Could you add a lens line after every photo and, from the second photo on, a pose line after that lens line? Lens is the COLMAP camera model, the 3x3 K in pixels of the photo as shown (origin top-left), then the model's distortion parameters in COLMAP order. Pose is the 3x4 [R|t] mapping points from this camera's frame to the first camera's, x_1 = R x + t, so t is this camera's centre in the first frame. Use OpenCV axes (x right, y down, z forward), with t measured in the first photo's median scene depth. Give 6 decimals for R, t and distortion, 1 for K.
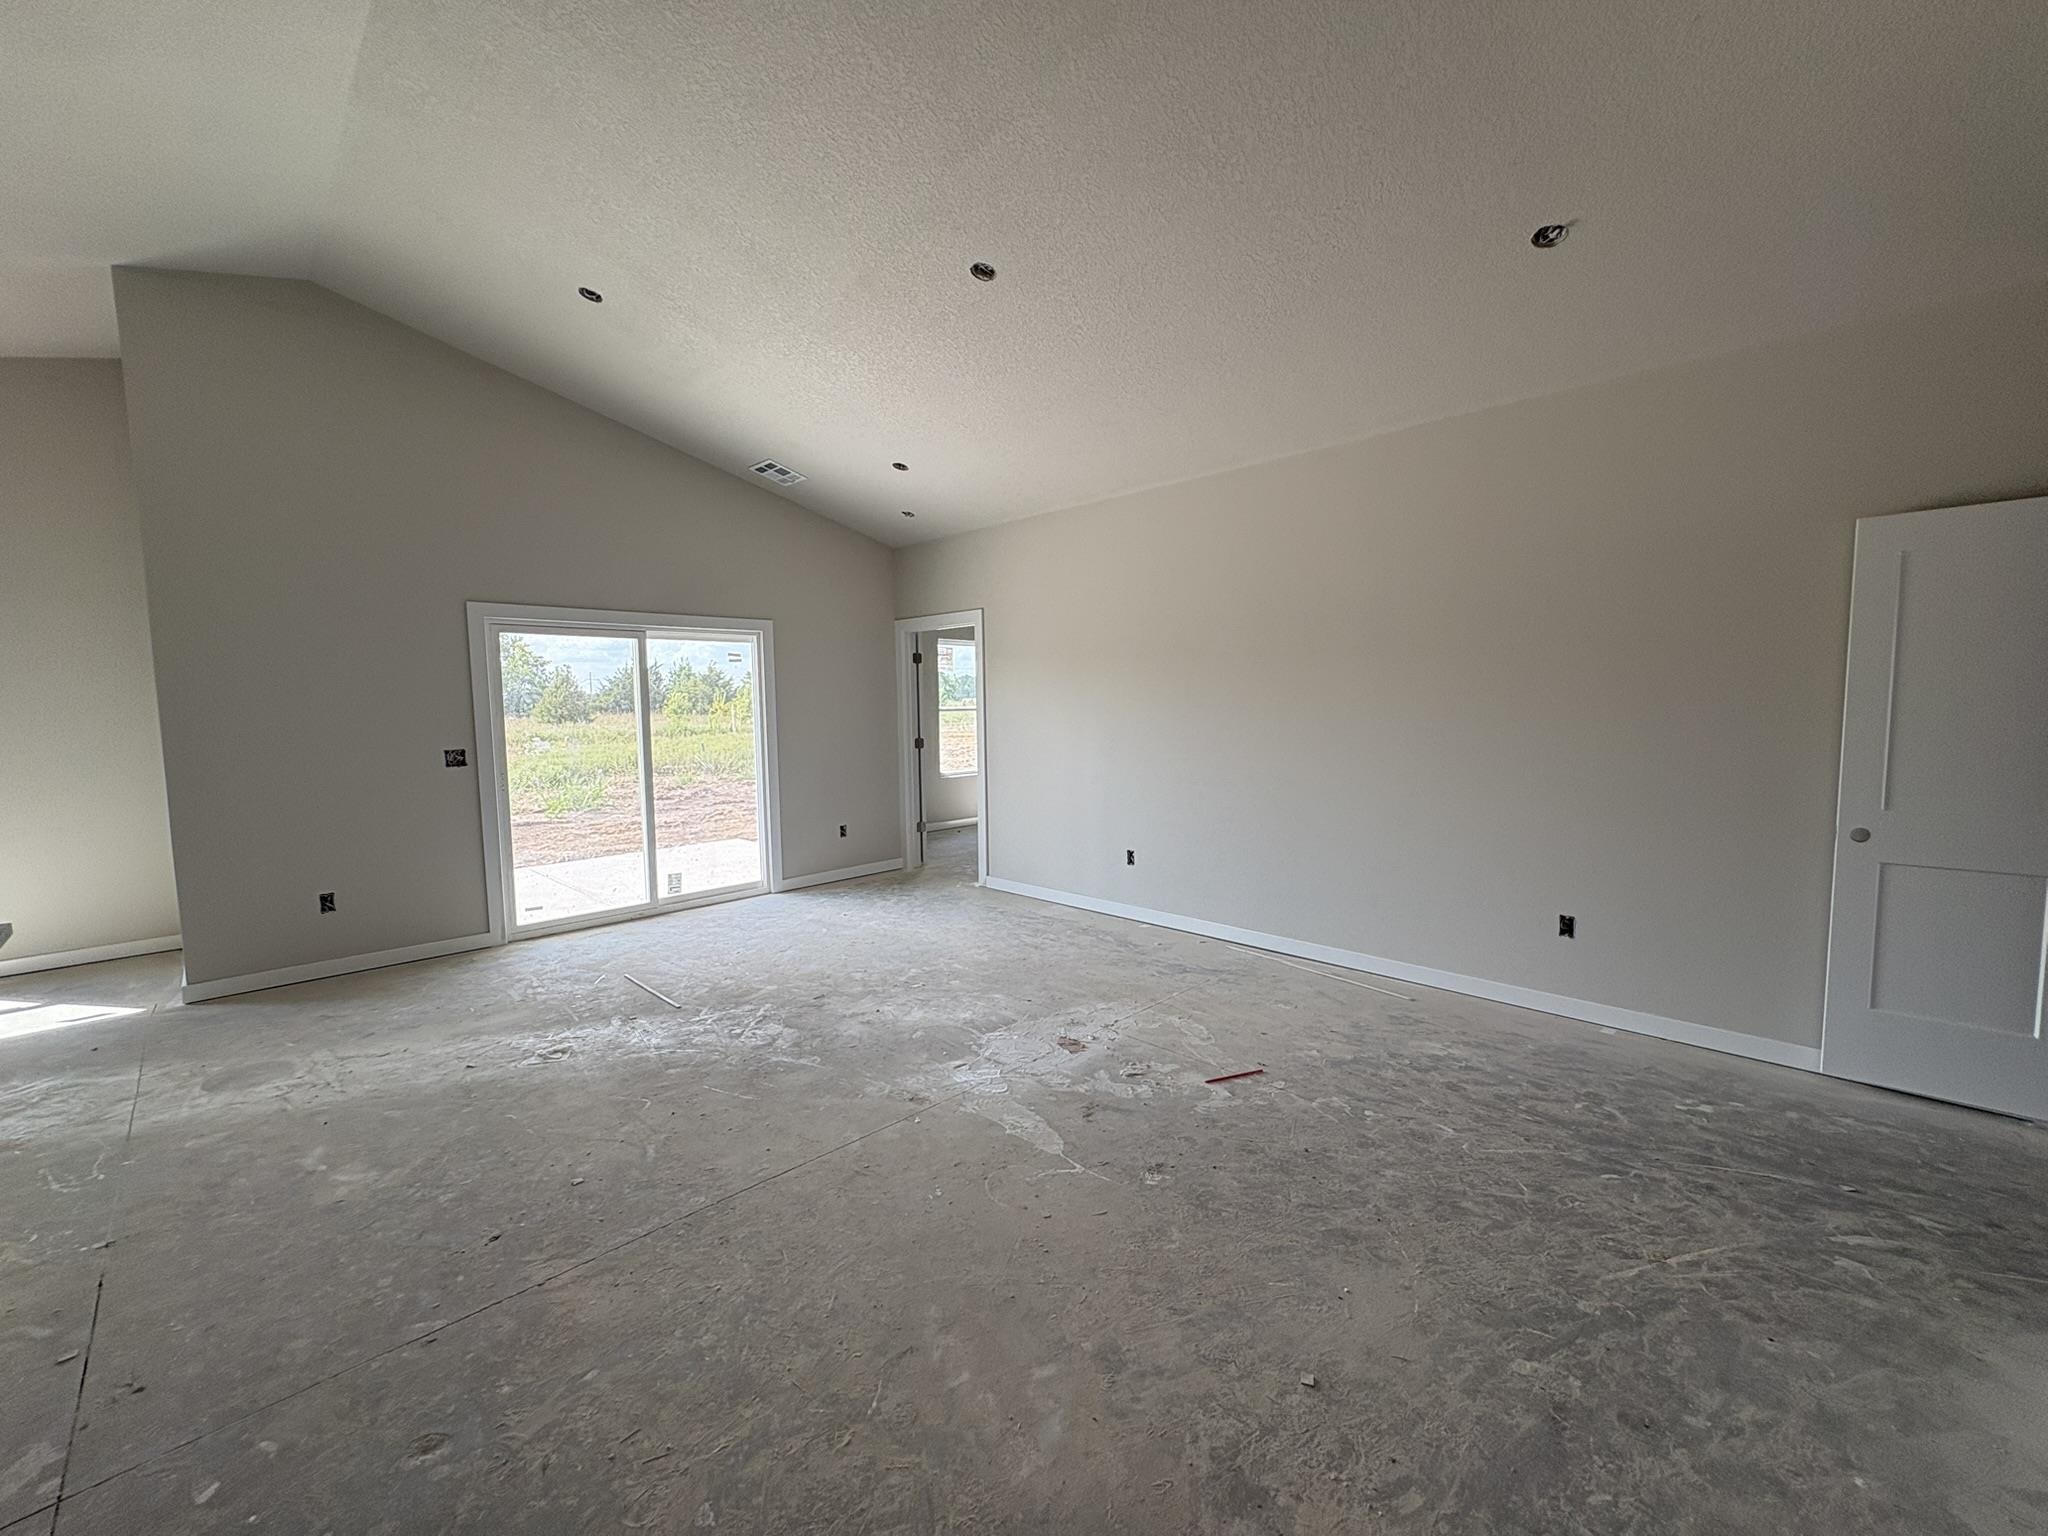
lens RADIAL K [[818.2, 0, 1024.0], [0, 818.2, 768.0], [0, 0, 1]] dist [-0.000632, 0.000250]
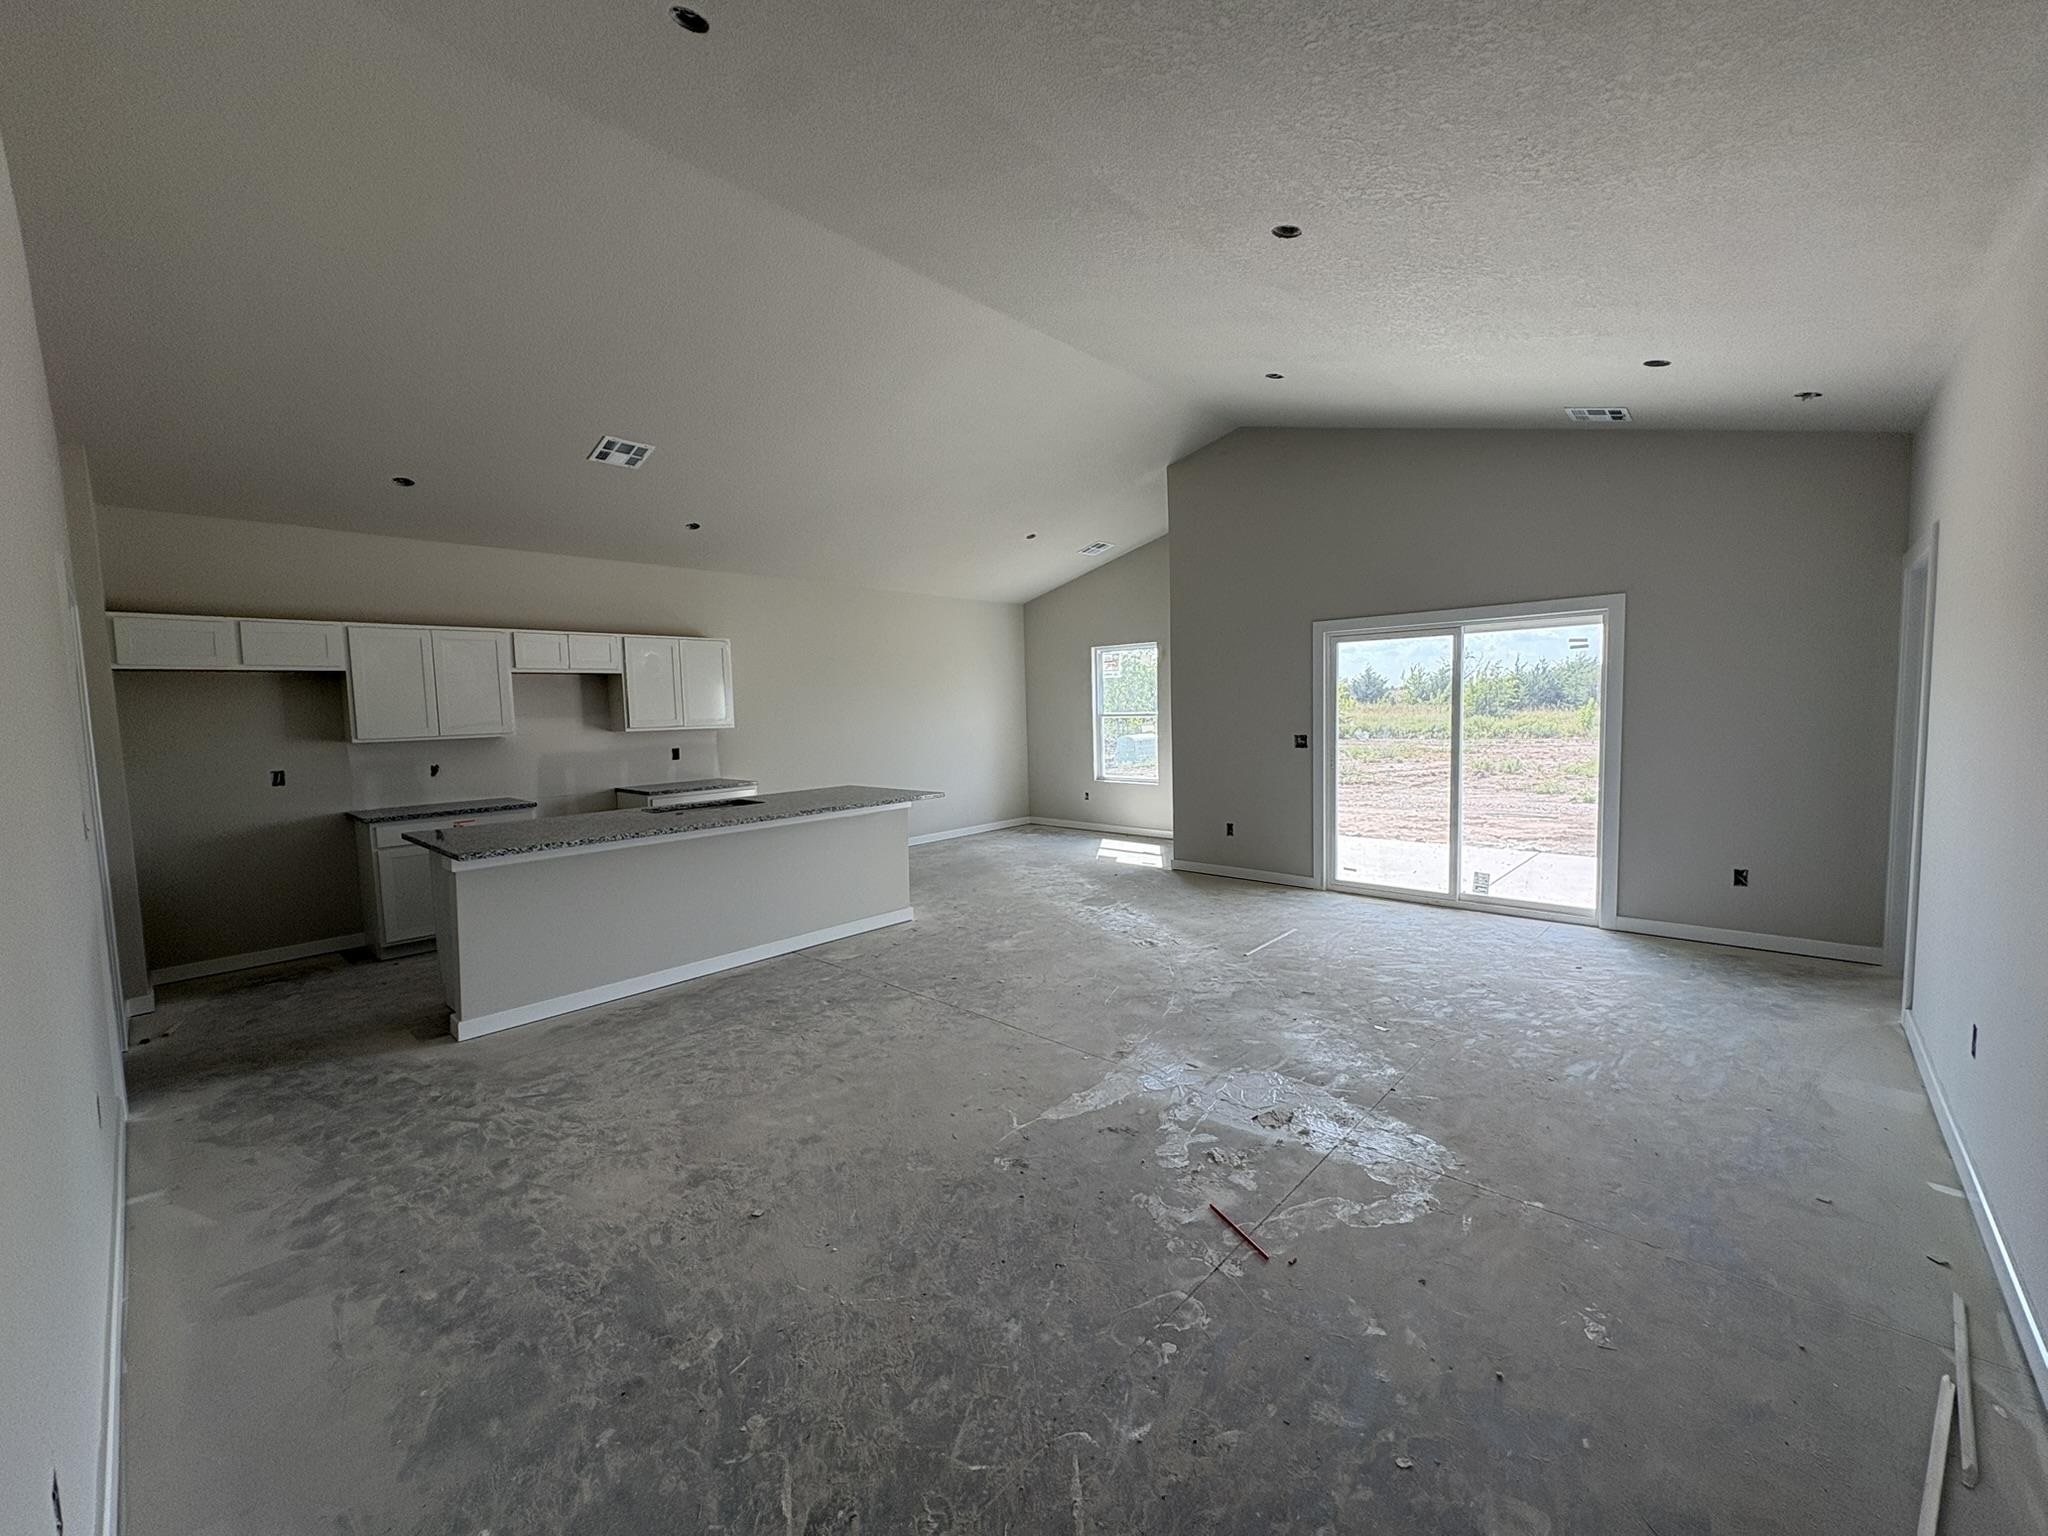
lens RADIAL K [[818.2, 0, 1024.0], [0, 818.2, 768.0], [0, 0, 1]] dist [-0.000632, 0.000250]
pose [[0.039899, 0.088280, -0.995296, 0.813193], [-0.056678, 0.994686, 0.085953, -0.076565], [0.997595, 0.052982, 0.044690, 0.648376]]
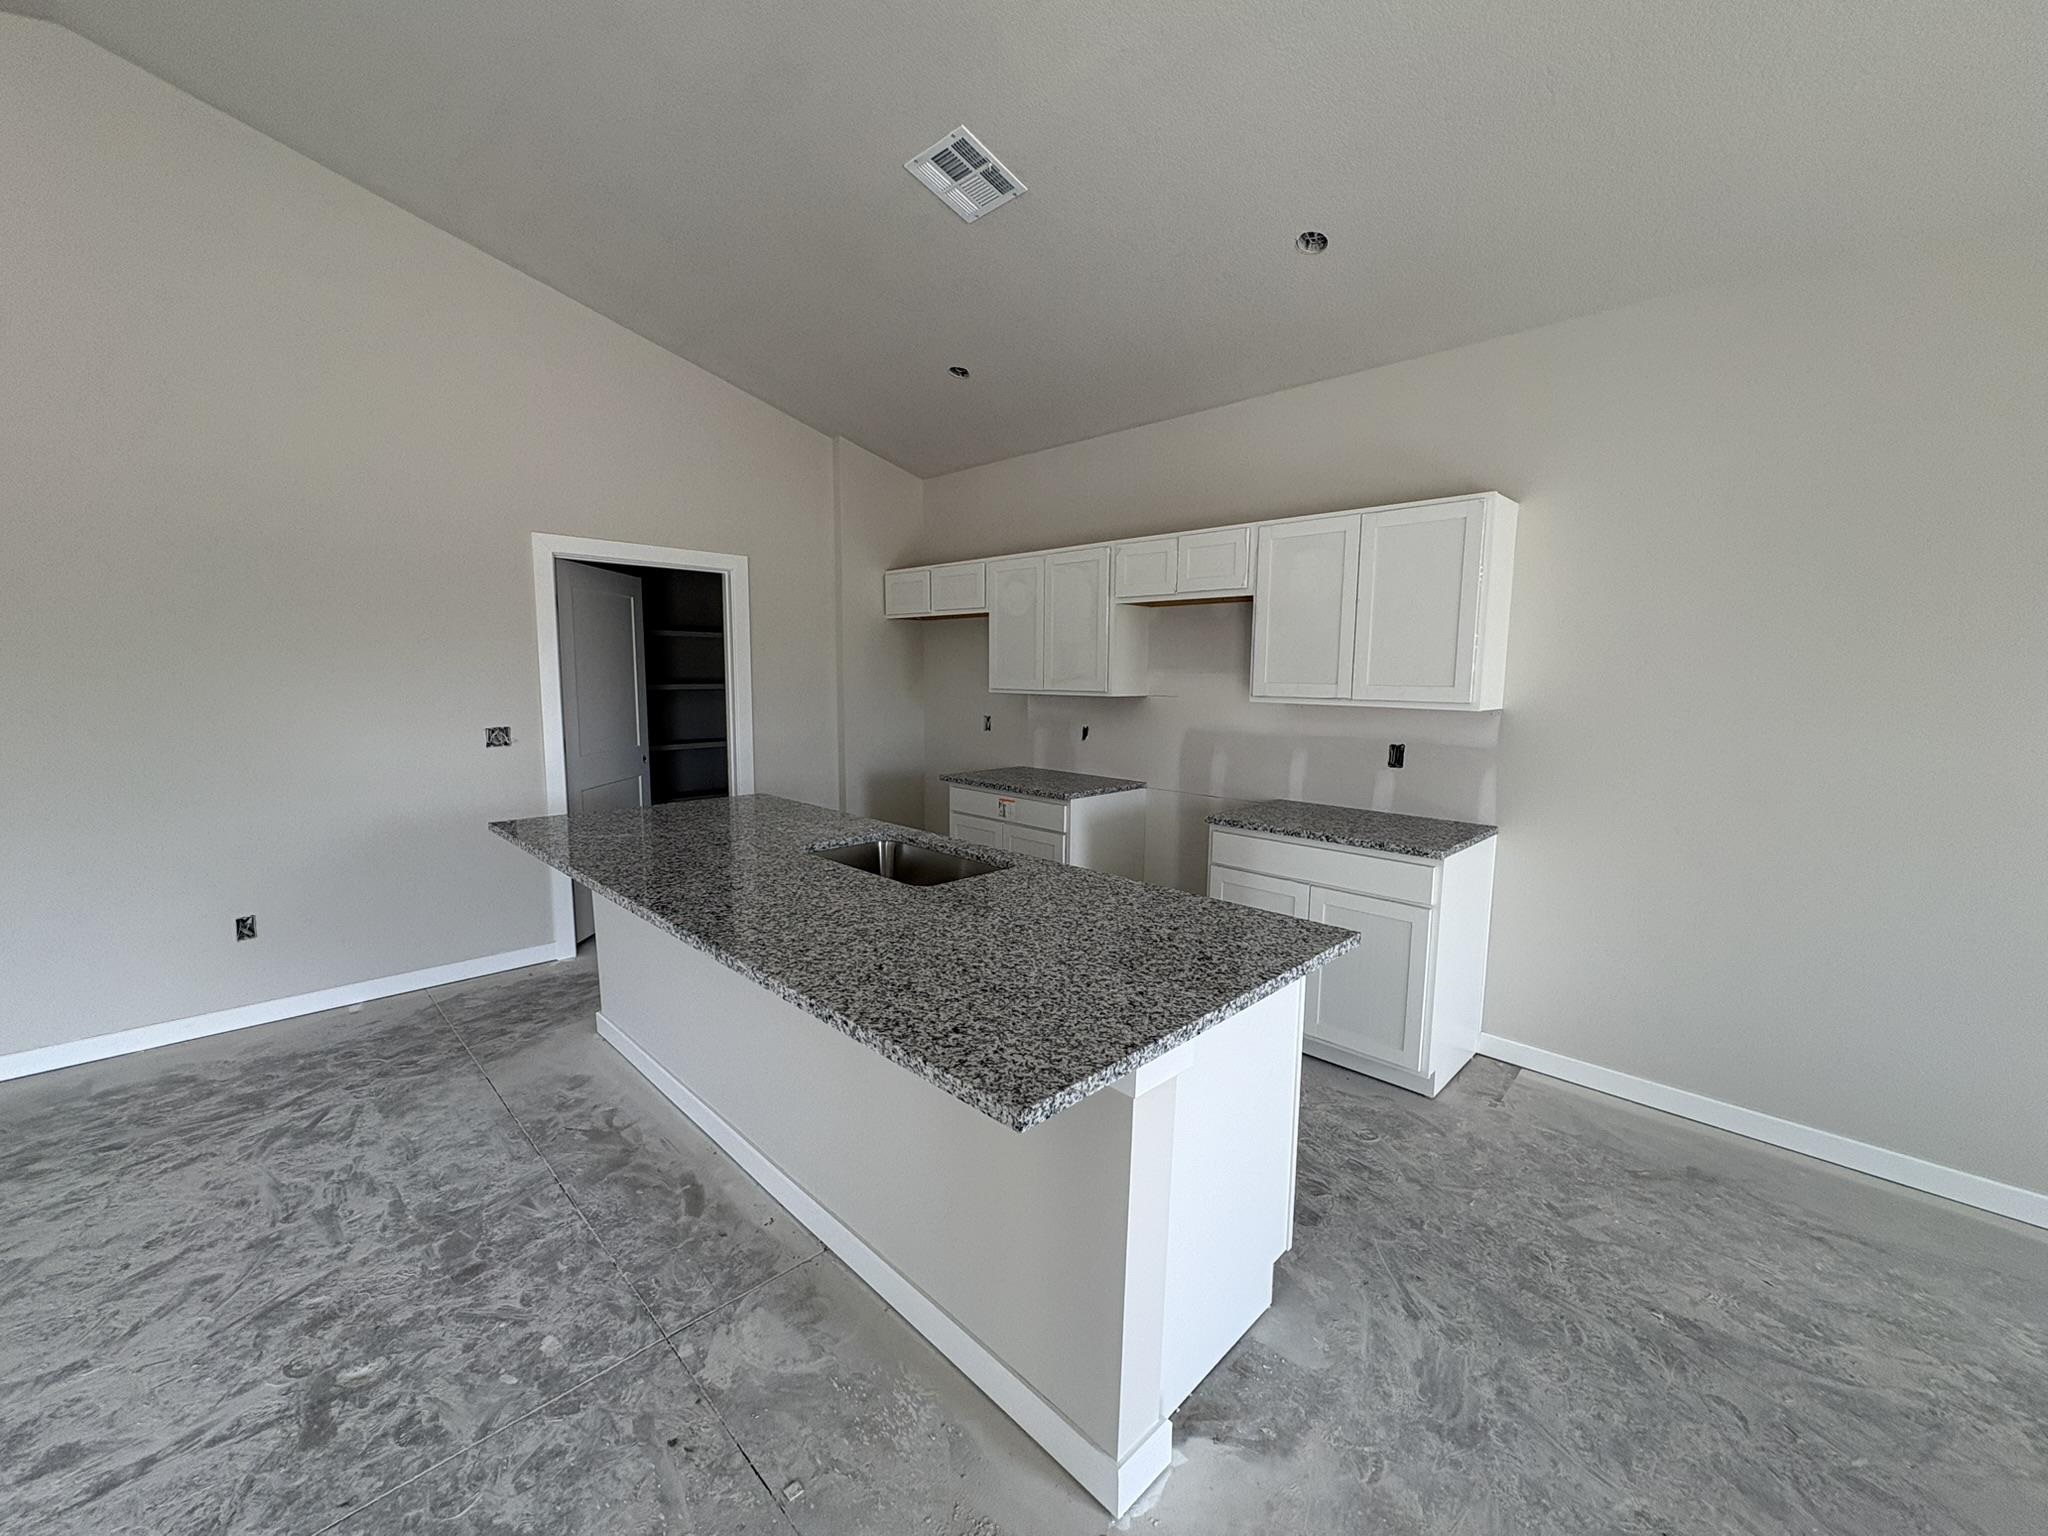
lens RADIAL K [[818.2, 0, 1024.0], [0, 818.2, 768.0], [0, 0, 1]] dist [-0.000632, 0.000250]
pose [[-0.999998, 0.002062, 0.000065, -0.701576], [0.002033, 0.979713, 0.200393, -0.072565], [0.000350, 0.200393, -0.979716, 0.835424]]
